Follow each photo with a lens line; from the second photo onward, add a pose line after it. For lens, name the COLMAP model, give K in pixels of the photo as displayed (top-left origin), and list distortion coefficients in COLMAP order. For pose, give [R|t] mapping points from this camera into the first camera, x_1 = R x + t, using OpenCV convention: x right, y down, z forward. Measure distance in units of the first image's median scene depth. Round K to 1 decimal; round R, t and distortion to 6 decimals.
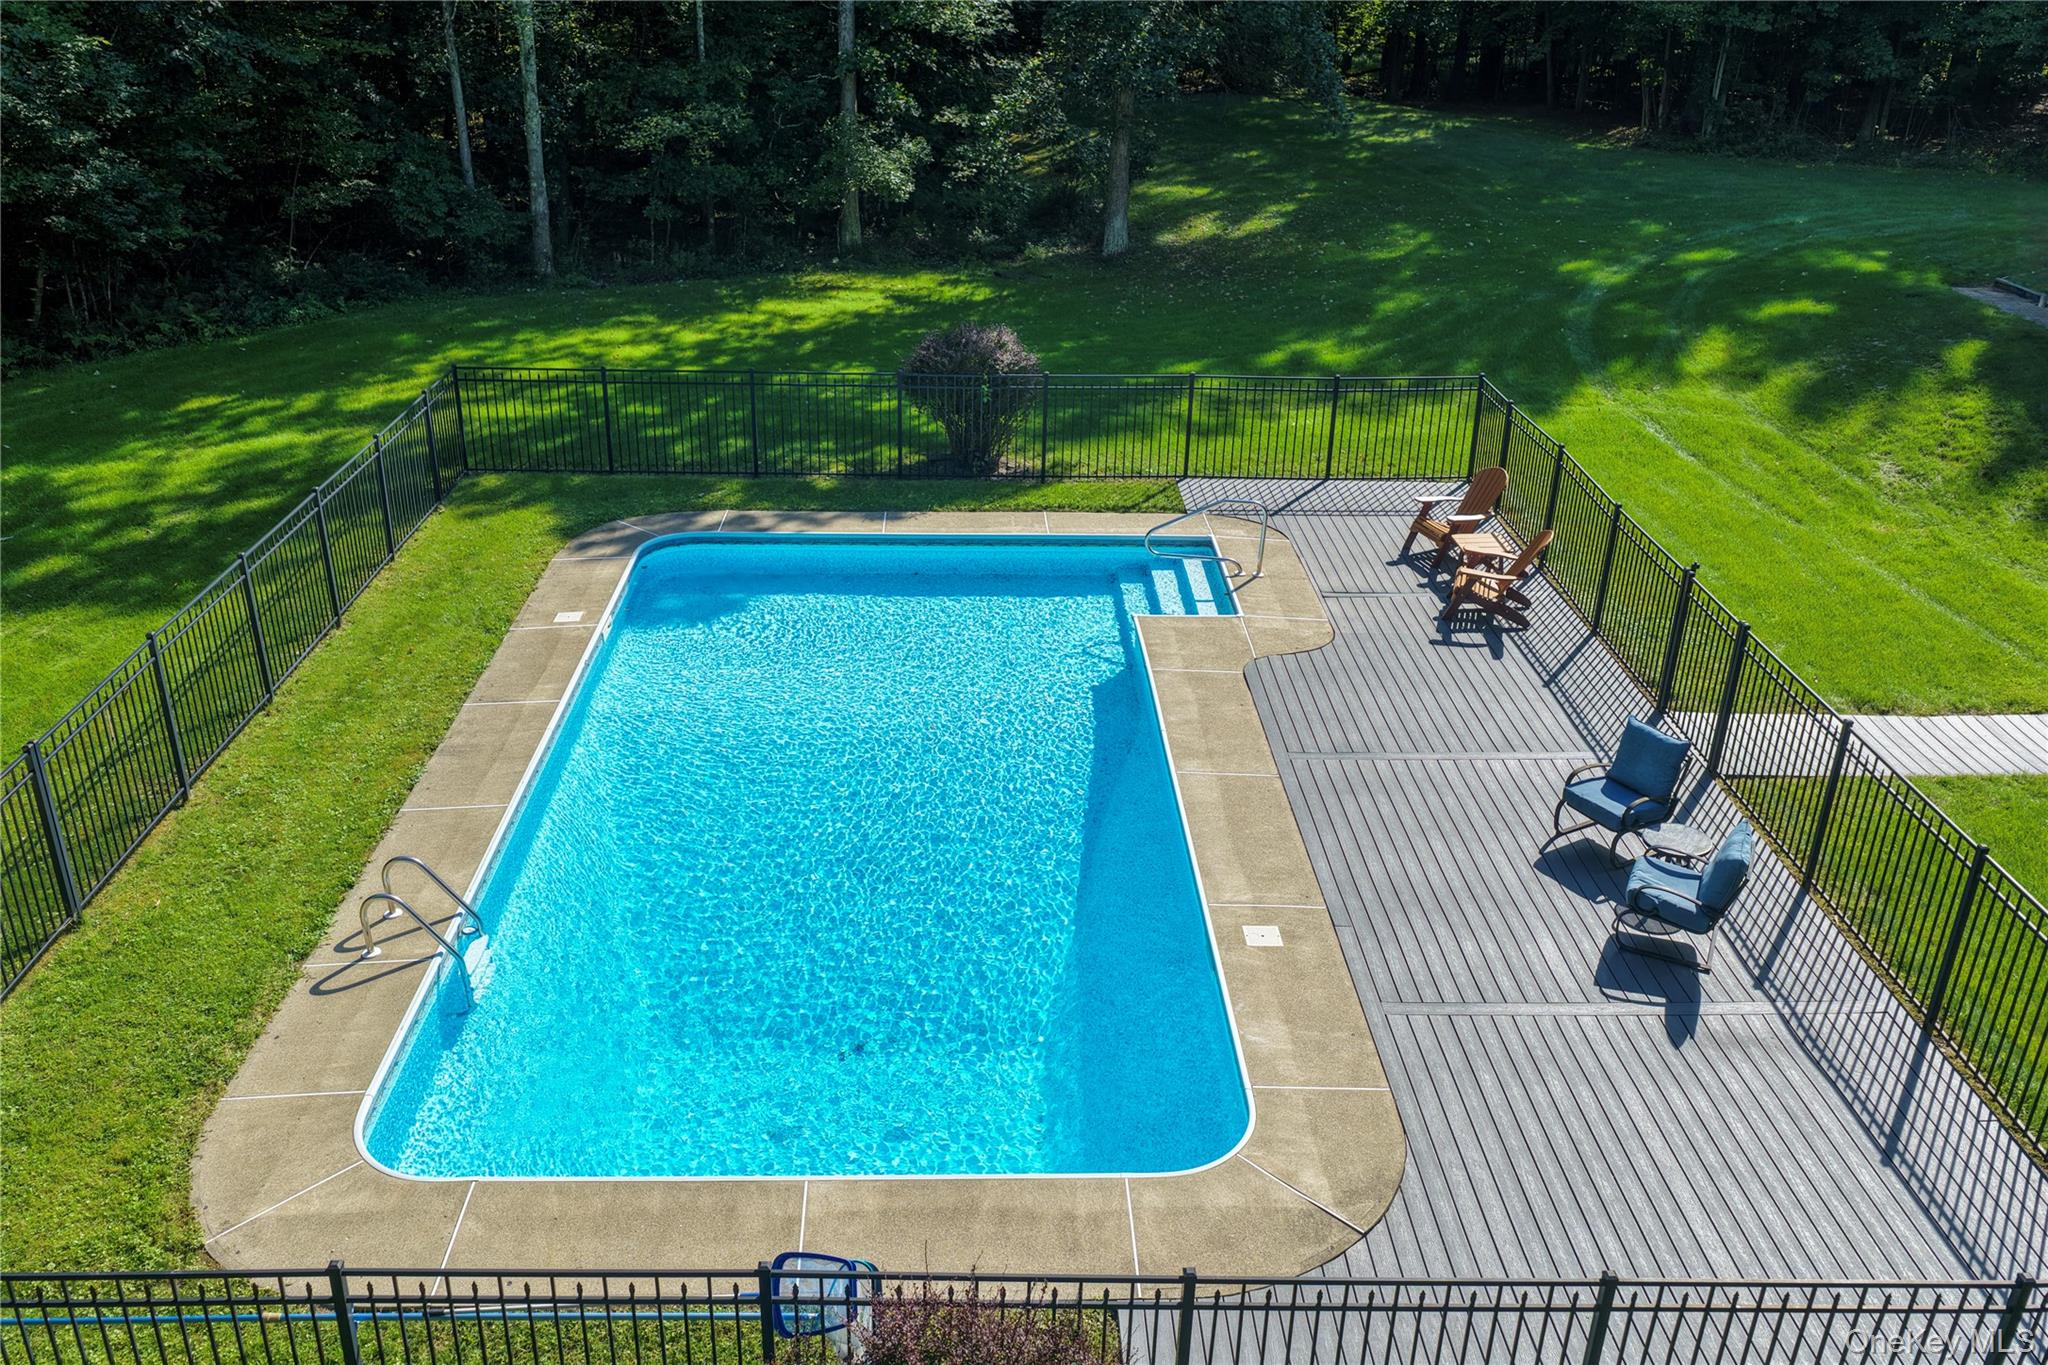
lens RADIAL K [[1704.4, 0, 1024.0], [0, 1704.4, 682.5], [0, 0, 1]] dist [0.003385, 0.002625]
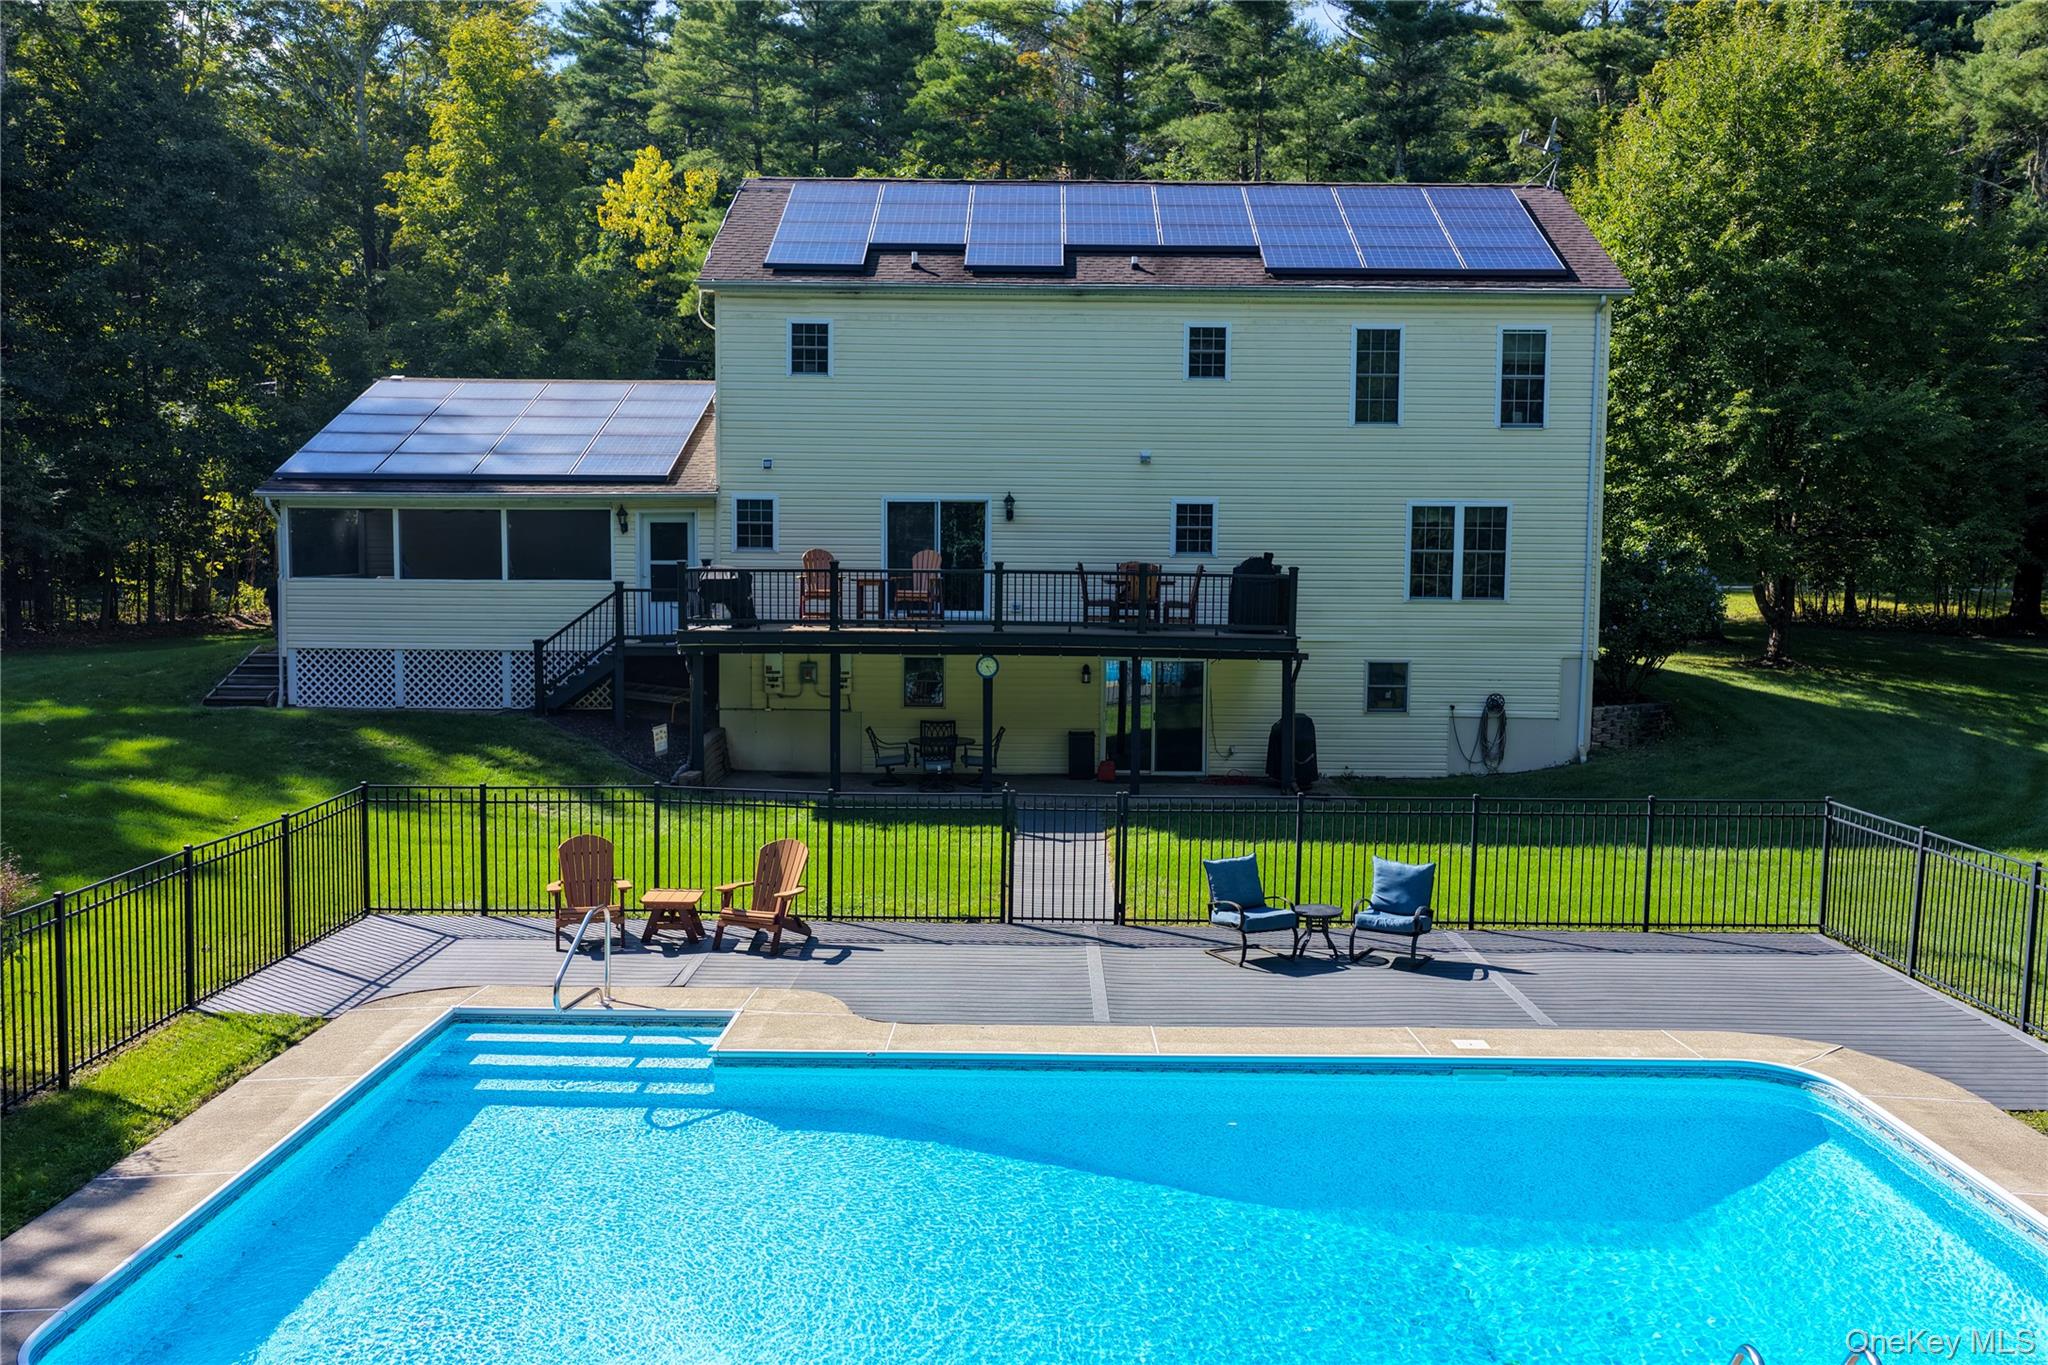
lens RADIAL K [[1704.4, 0, 1024.0], [0, 1704.4, 682.5], [0, 0, 1]] dist [0.003385, 0.002625]
pose [[0.032199, -0.099422, 0.994524, -0.538082], [0.422210, 0.903253, 0.076628, -0.152095], [-0.905926, 0.417431, 0.071061, 0.637392]]
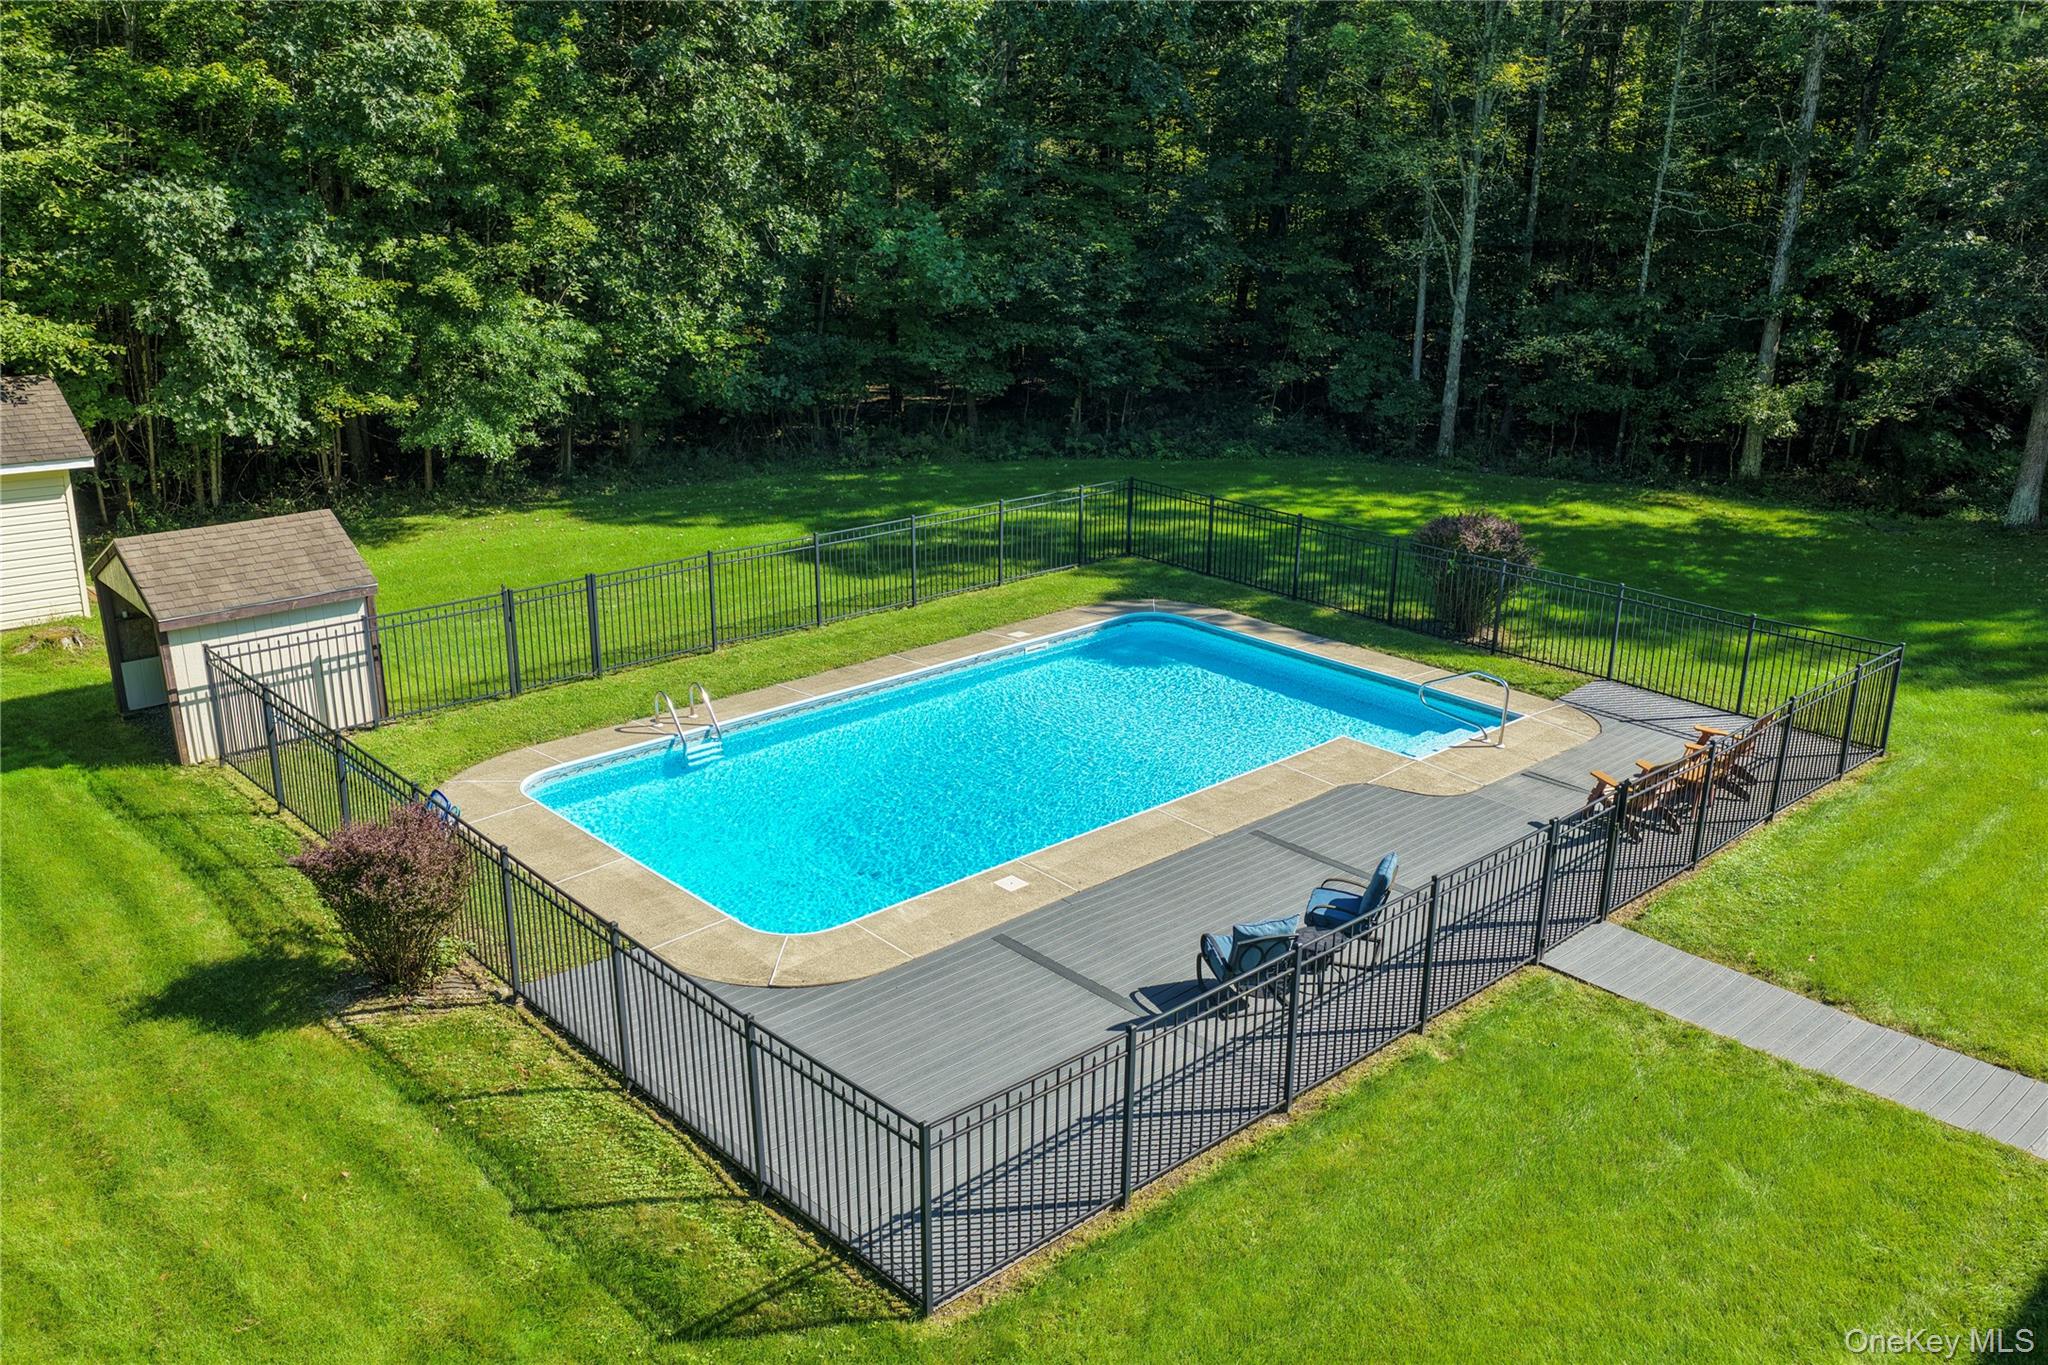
lens RADIAL K [[1704.4, 0, 1024.0], [0, 1704.4, 682.5], [0, 0, 1]] dist [0.003385, 0.002625]
pose [[0.661174, 0.230696, -0.713883, 0.645340], [-0.317970, 0.948026, 0.011867, -0.015249], [0.679517, 0.219147, 0.700165, 0.001215]]
